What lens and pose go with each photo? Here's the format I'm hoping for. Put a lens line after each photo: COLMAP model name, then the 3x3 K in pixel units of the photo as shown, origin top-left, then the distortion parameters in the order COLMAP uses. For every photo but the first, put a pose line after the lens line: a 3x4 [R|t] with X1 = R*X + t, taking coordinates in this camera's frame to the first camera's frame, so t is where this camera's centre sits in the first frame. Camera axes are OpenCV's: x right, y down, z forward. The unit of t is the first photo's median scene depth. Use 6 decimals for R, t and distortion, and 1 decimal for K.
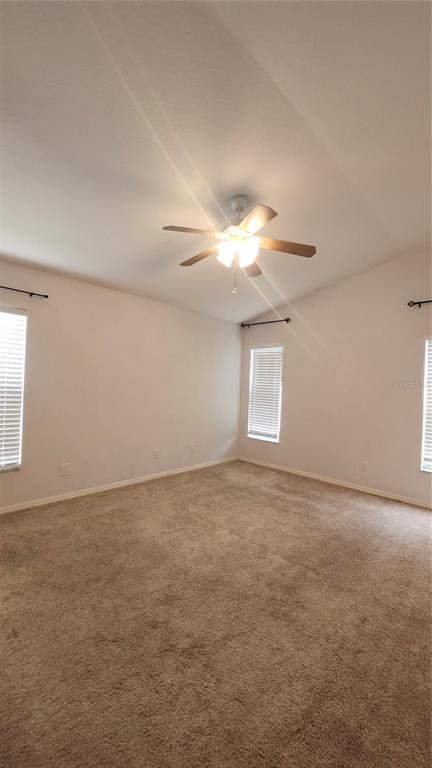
lens RADIAL K [[304.1, 0, 216.5], [0, 304.1, 386.6], [0, 0, 1]] dist [-0.013864, -0.002018]
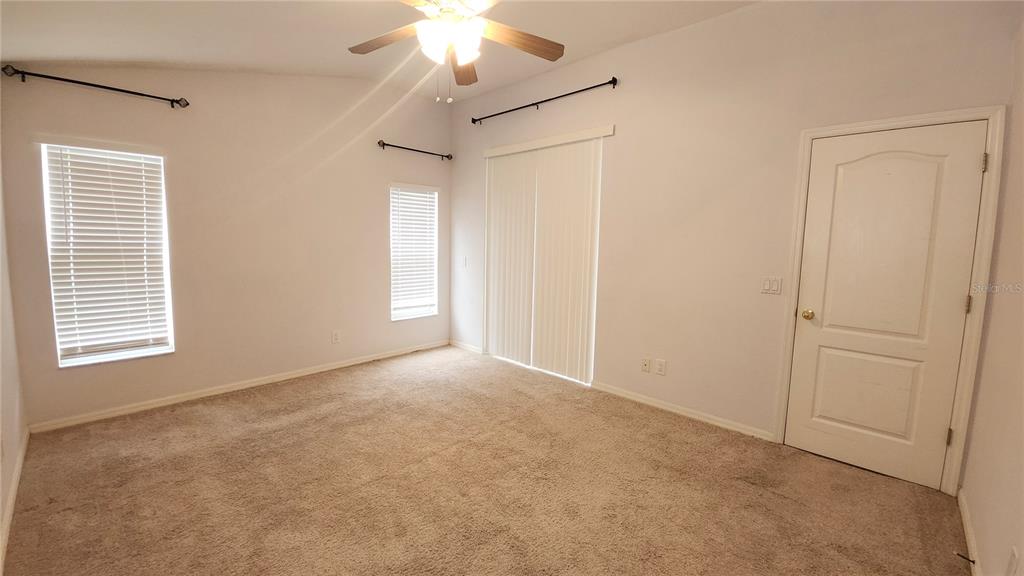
lens RADIAL K [[405.4, 0, 511.6], [0, 405.4, 279.0], [0, 0, 1]] dist [-0.013864, -0.002018]
pose [[-0.018354, -0.133800, 0.990838, -0.542800], [-0.009064, 0.990987, 0.133652, -0.032776], [-0.999790, -0.006528, -0.019401, 0.555898]]
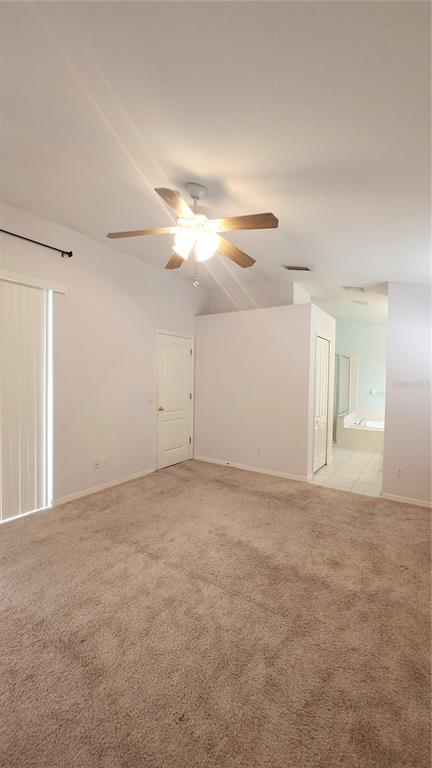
lens RADIAL K [[304.1, 0, 214.1], [0, 304.1, 385.3], [0, 0, 1]] dist [-0.013864, -0.002018]
pose [[-0.983501, -0.041687, -0.176037, 0.104640], [-0.048181, 0.998301, 0.032777, -0.025797], [0.174371, 0.040717, -0.983838, 1.215162]]
